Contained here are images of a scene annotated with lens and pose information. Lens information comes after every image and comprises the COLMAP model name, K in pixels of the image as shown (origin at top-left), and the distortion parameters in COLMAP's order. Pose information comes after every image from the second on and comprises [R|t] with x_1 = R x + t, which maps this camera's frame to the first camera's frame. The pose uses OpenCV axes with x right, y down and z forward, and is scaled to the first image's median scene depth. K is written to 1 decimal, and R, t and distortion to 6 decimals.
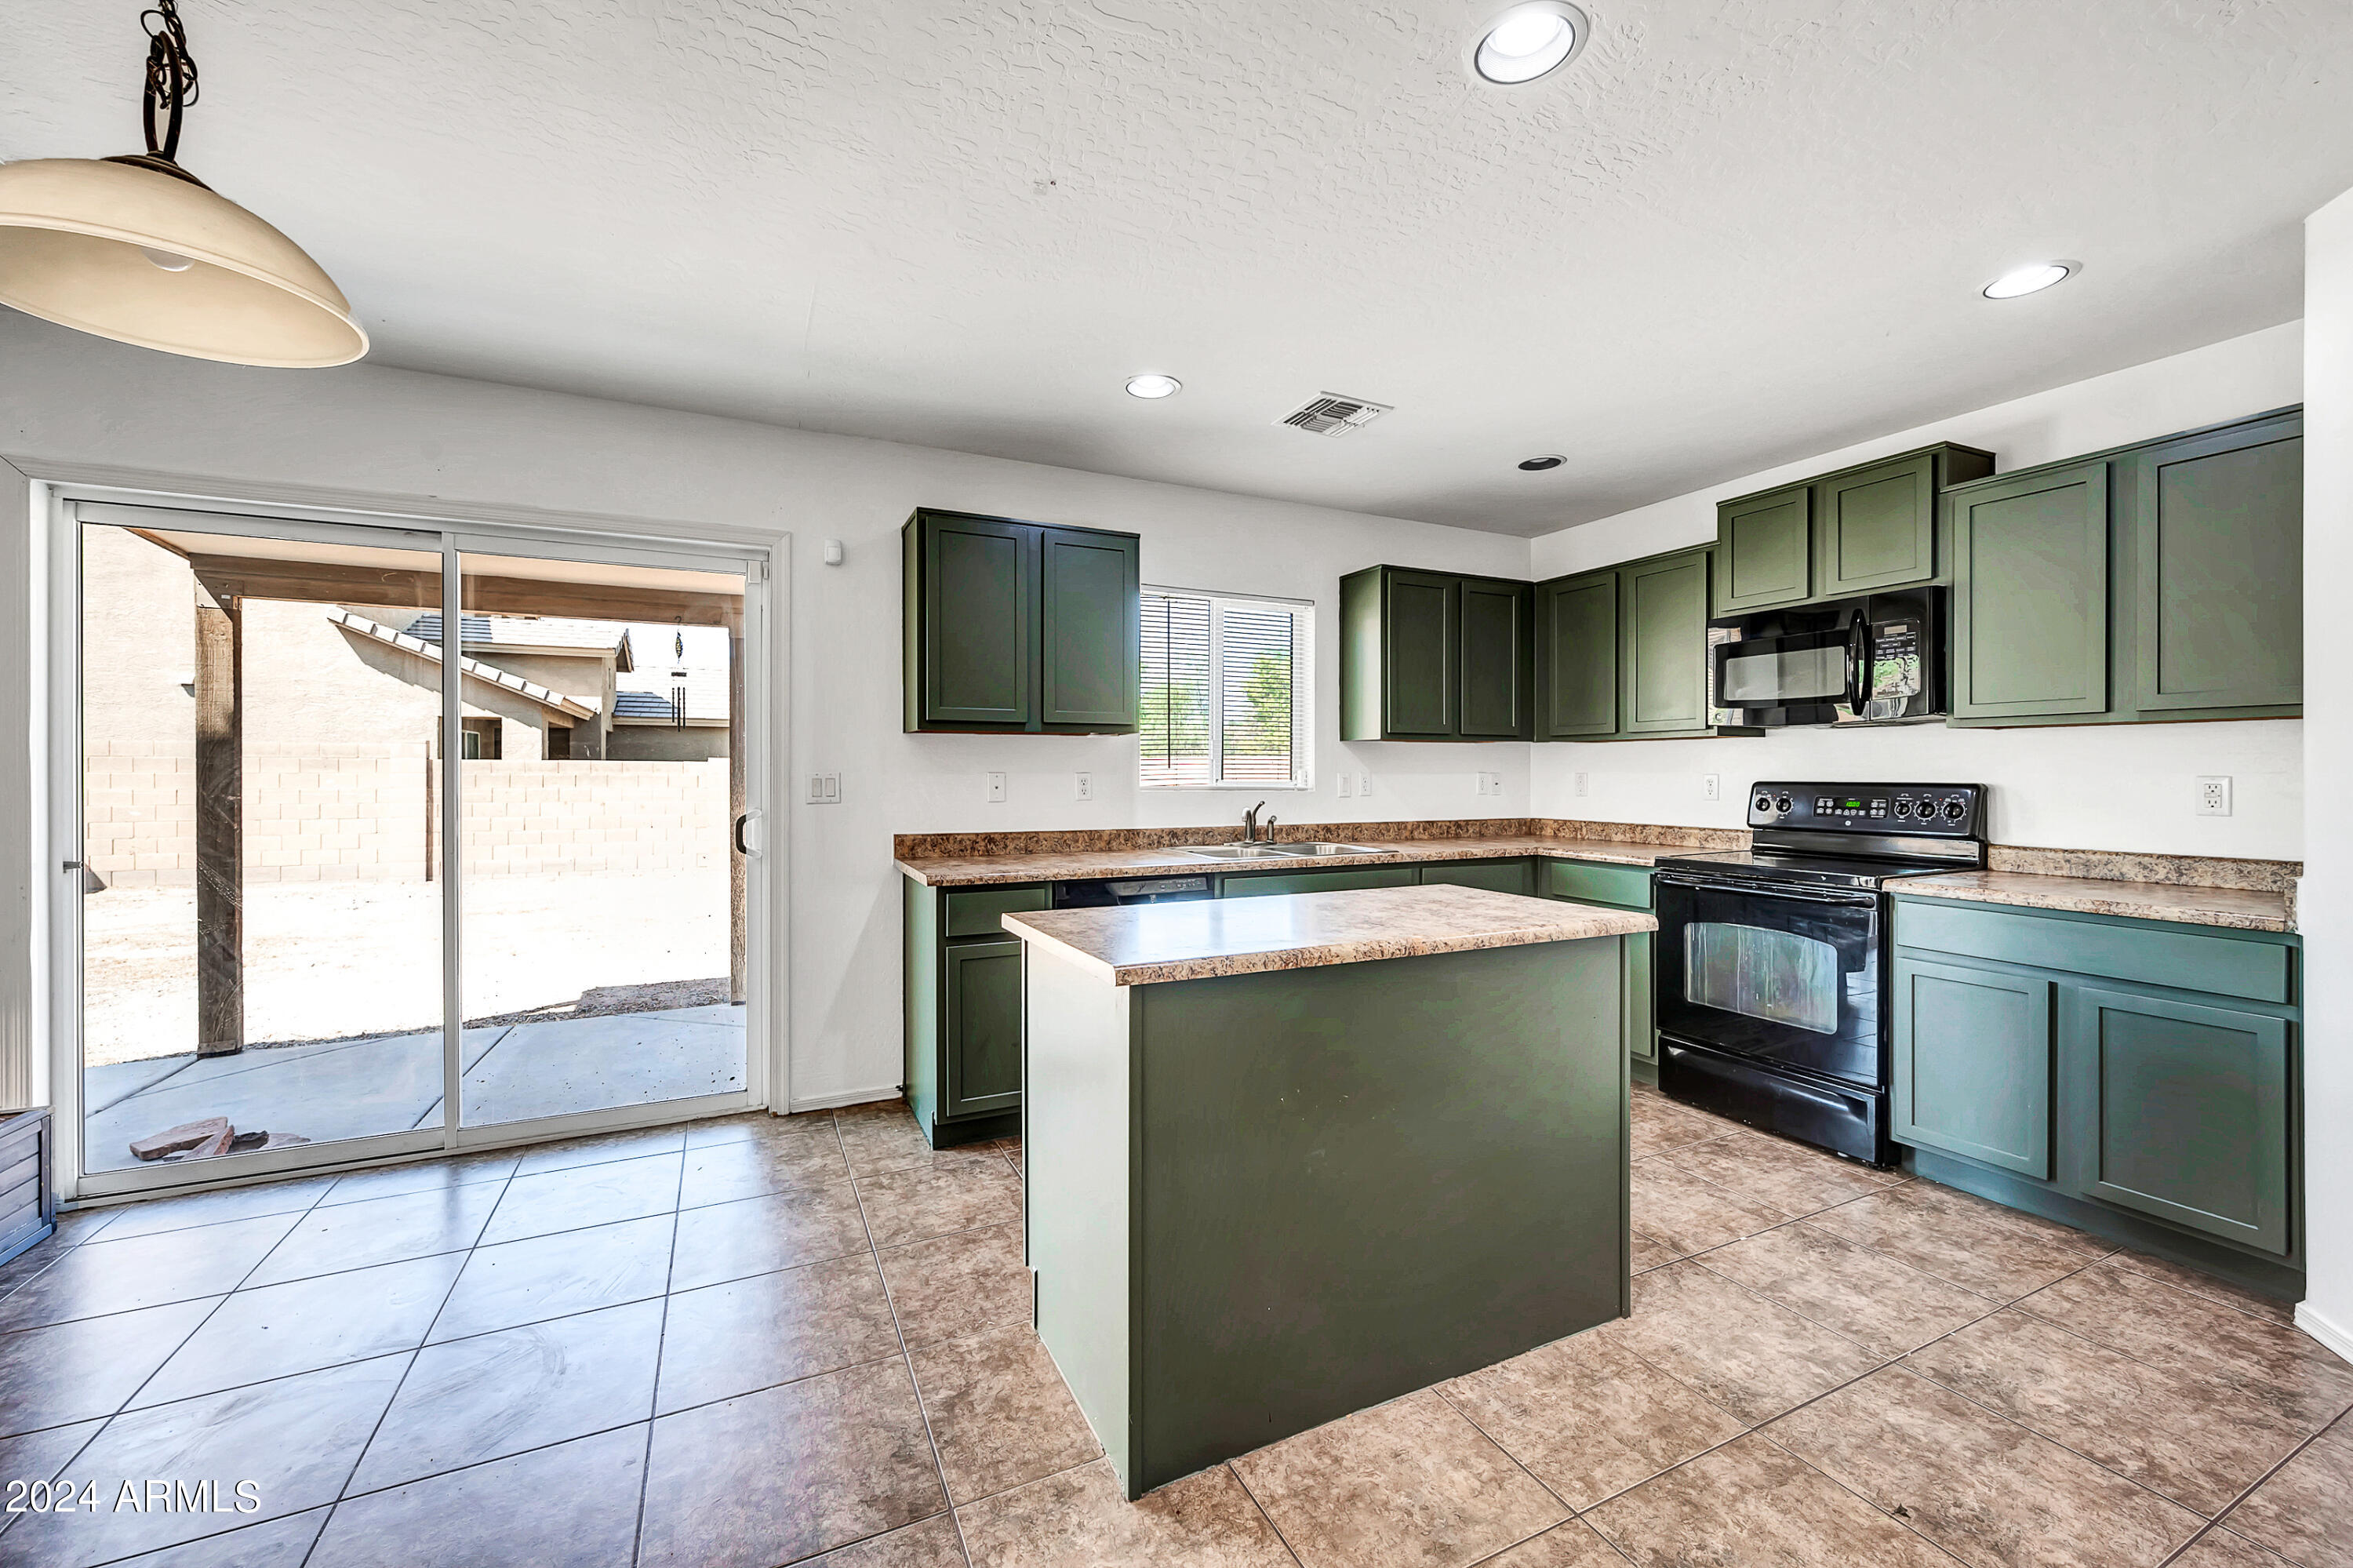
lens RADIAL K [[944.1, 0, 1176.5], [0, 944.1, 784.0], [0, 0, 1]] dist [0.000048, 0.000158]
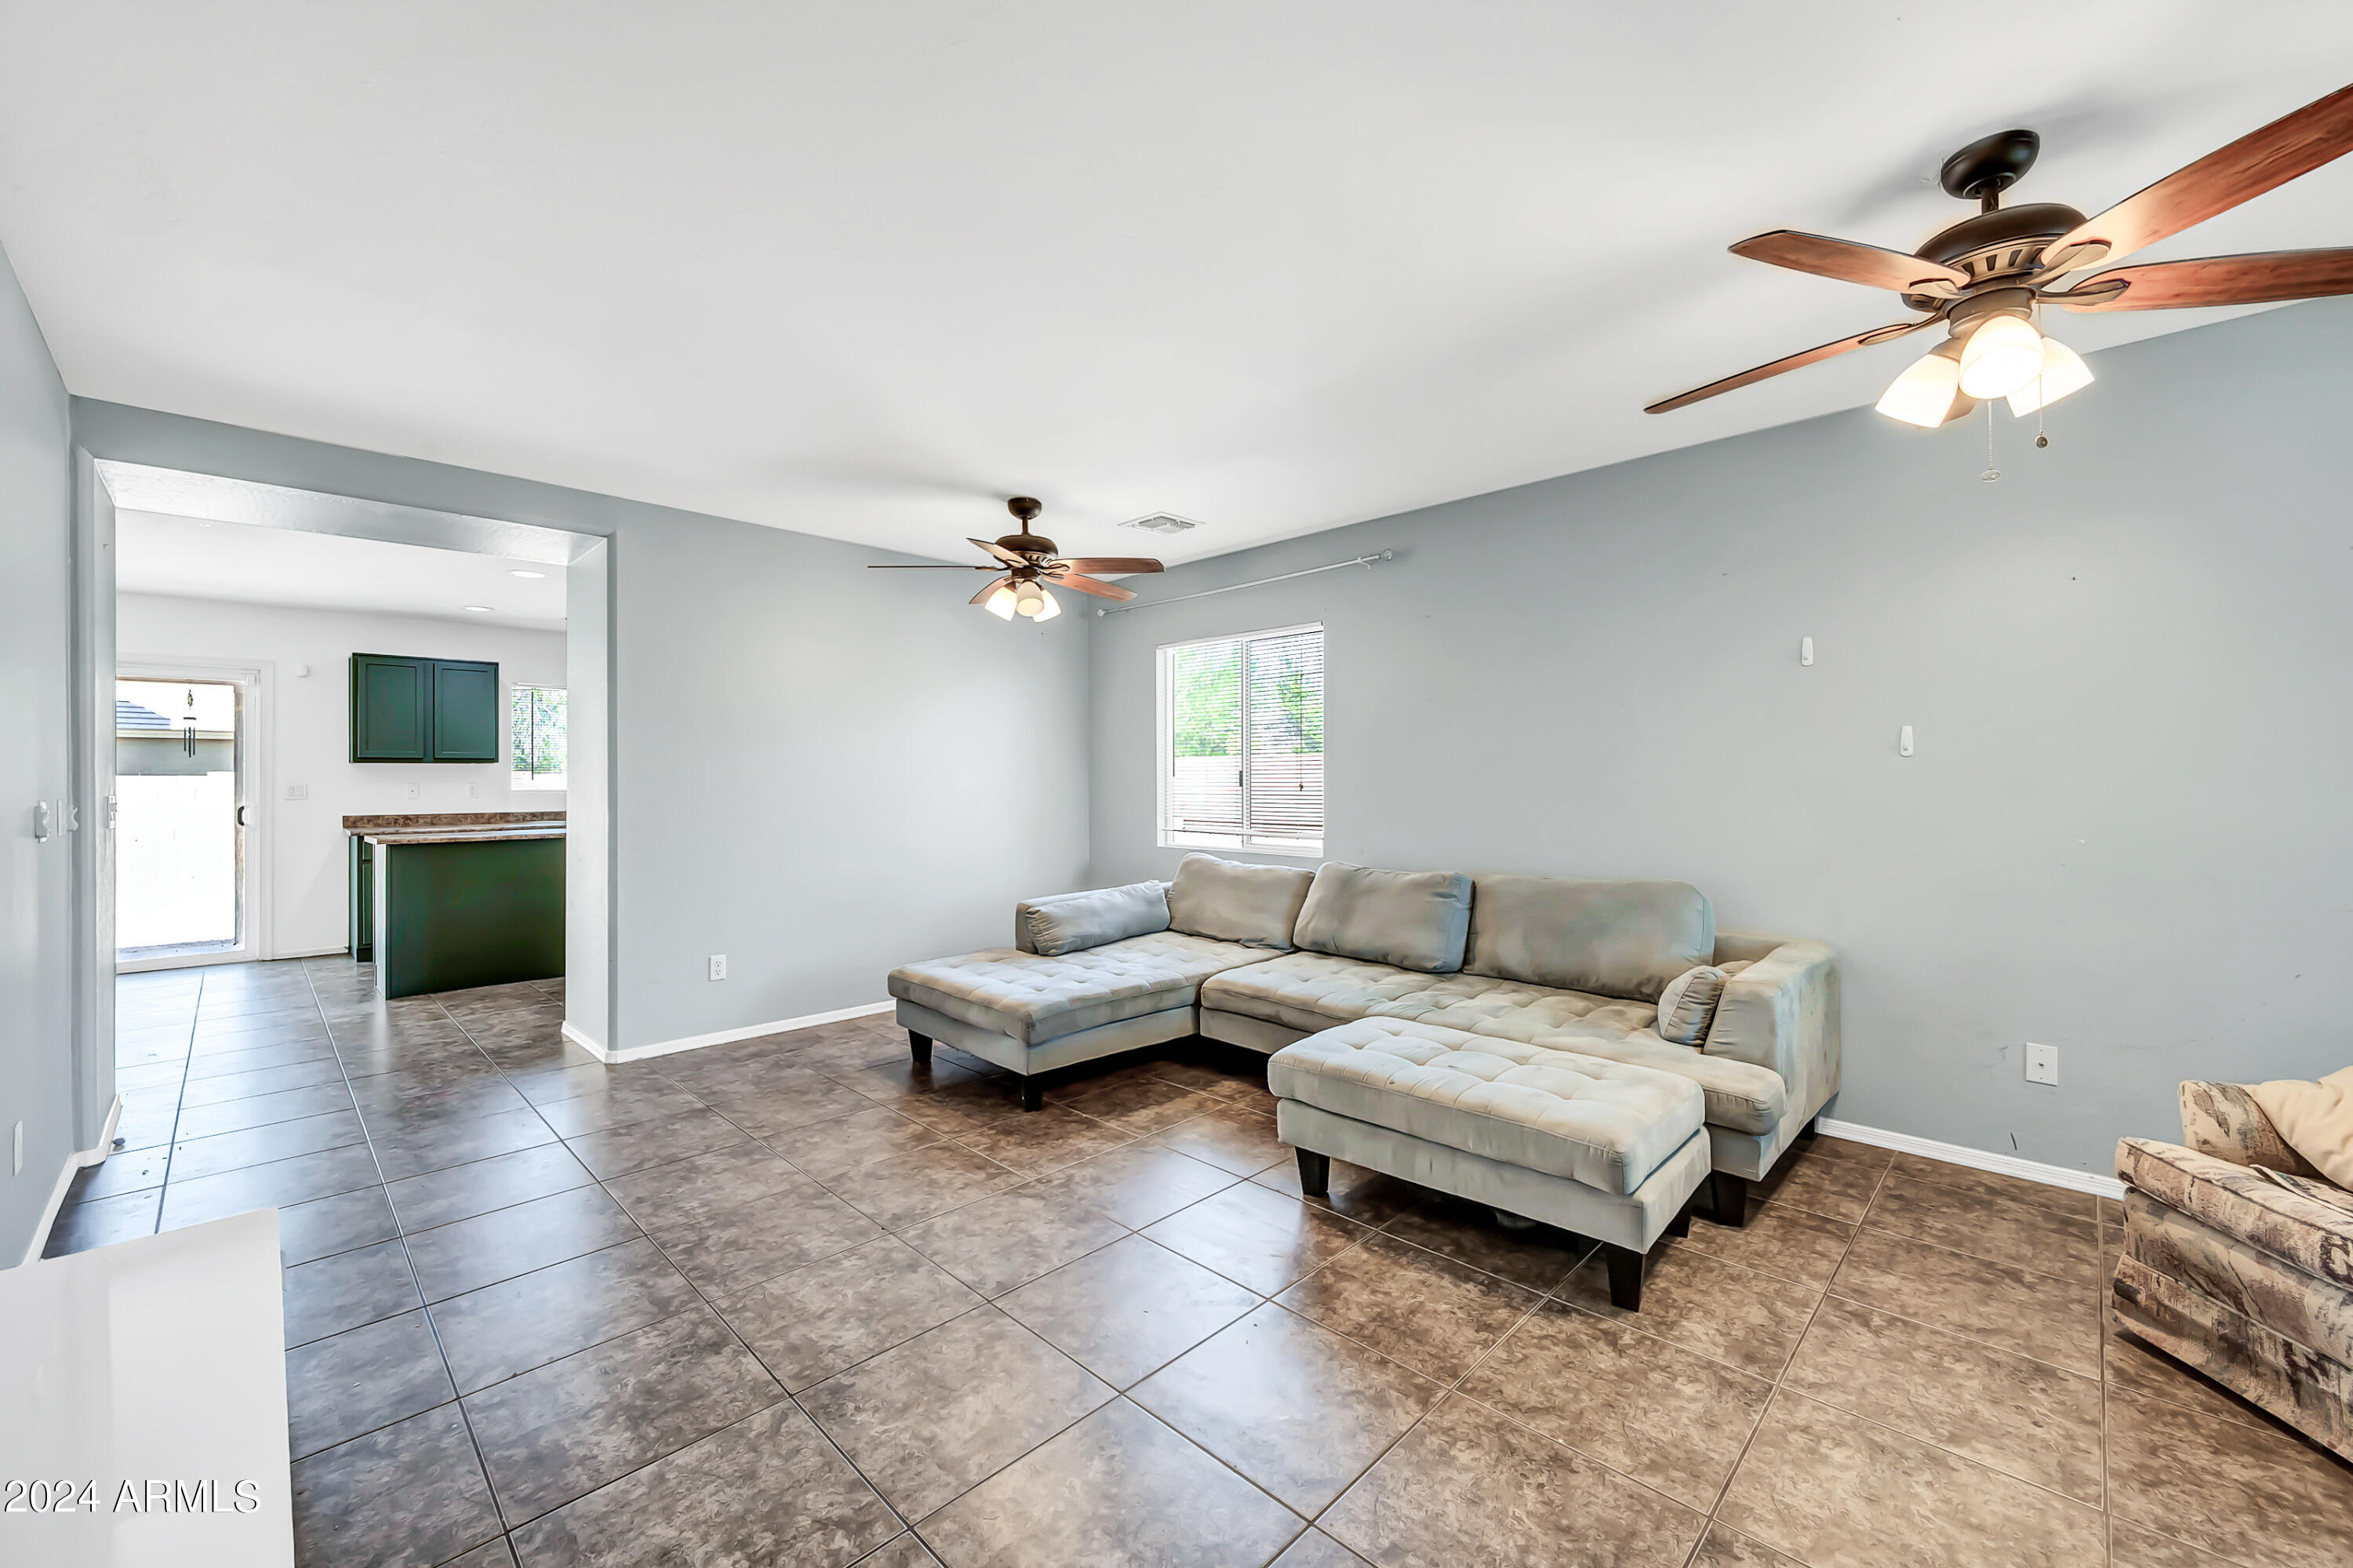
lens RADIAL K [[944.1, 0, 1176.5], [0, 944.1, 784.0], [0, 0, 1]] dist [0.000048, 0.000158]
pose [[0.942687, -0.000827, 0.333678, 0.641141], [0.004162, 0.999948, -0.009280, 0.014842], [-0.333653, 0.010137, 0.942642, -1.339839]]
